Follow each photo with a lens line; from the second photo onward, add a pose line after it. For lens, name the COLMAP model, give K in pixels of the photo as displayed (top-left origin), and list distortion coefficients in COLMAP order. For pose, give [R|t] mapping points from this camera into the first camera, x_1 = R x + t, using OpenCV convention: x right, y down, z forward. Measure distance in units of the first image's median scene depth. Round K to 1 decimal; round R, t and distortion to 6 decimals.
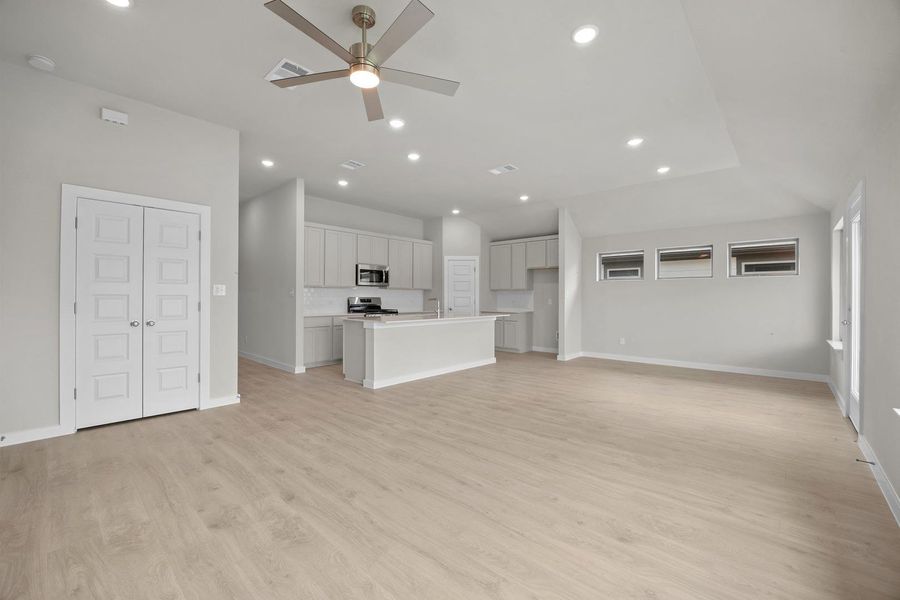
lens RADIAL K [[367.1, 0, 450.0], [0, 367.1, 300.0], [0, 0, 1]] dist [-0.014019, 0.000005]
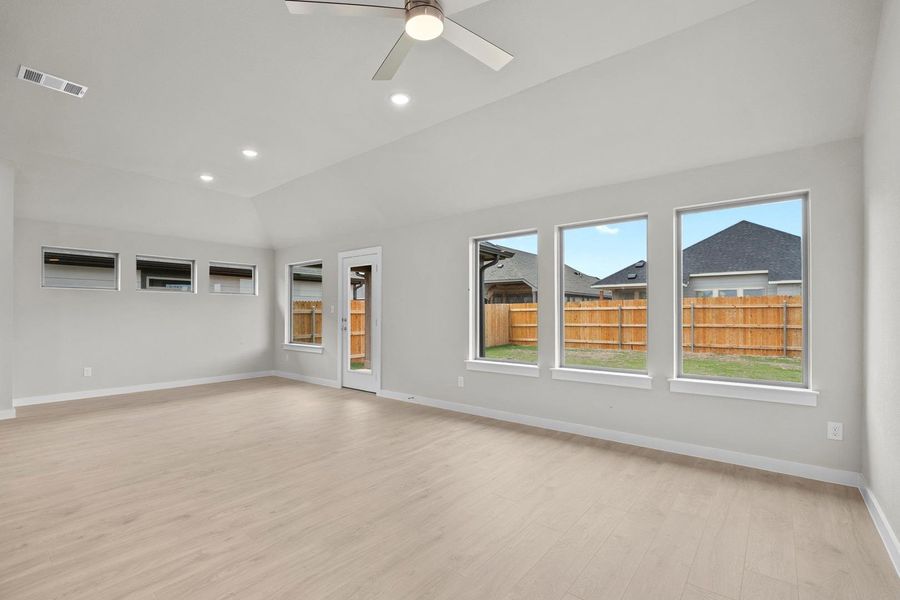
lens RADIAL K [[406.4, 0, 428.9], [0, 406.4, 313.6], [0, 0, 1]] dist [-0.011379, -0.000507]
pose [[-0.026656, -0.002176, 0.999642, -0.628284], [0.005766, 0.999981, 0.002331, -0.004292], [-0.999628, 0.005826, -0.026643, 0.588314]]
